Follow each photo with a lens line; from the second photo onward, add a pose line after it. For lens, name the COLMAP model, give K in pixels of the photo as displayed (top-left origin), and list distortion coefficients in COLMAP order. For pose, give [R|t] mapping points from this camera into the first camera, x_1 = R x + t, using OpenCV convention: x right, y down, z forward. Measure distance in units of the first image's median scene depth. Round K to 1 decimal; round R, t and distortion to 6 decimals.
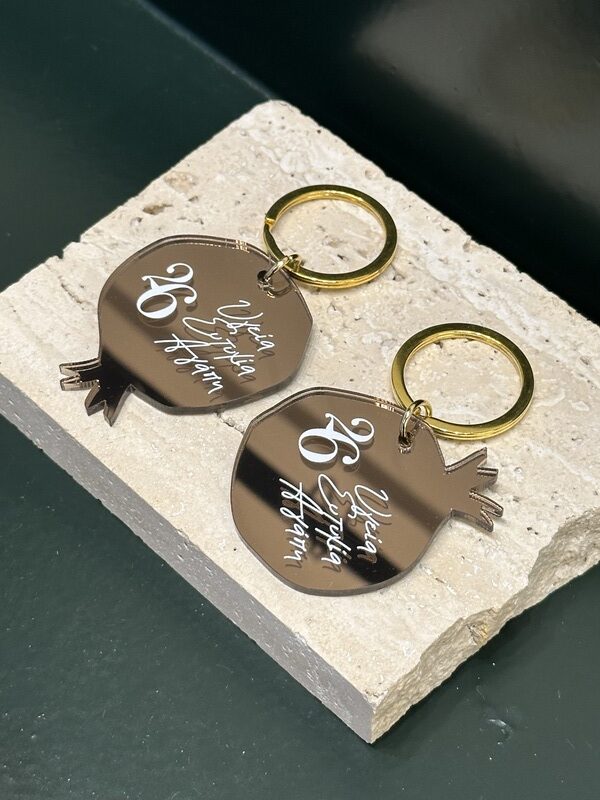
lens RADIAL K [[1860.3, 0, 299.2], [0, 1860.3, 398.2], [0, 0, 1]] dist [0.138494, 0.000000]
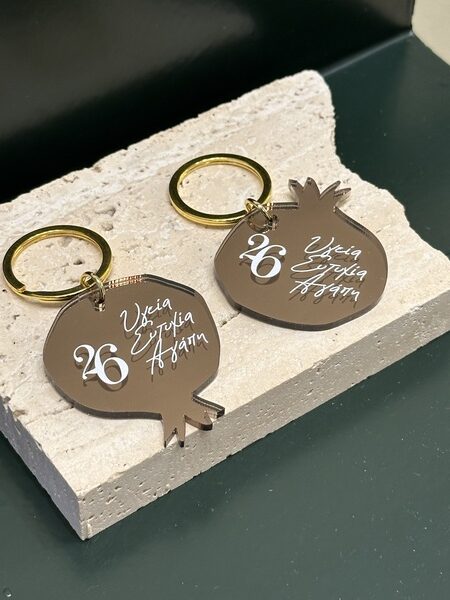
lens RADIAL K [[1395.2, 0, 222.6], [0, 1395.2, 301.8], [0, 0, 1]] dist [0.138494, 0.000000]
pose [[0.168961, -0.726885, 0.665651, -0.633334], [0.801189, 0.494645, 0.336783, -0.302000], [-0.574063, 0.476409, 0.665948, 0.337543]]
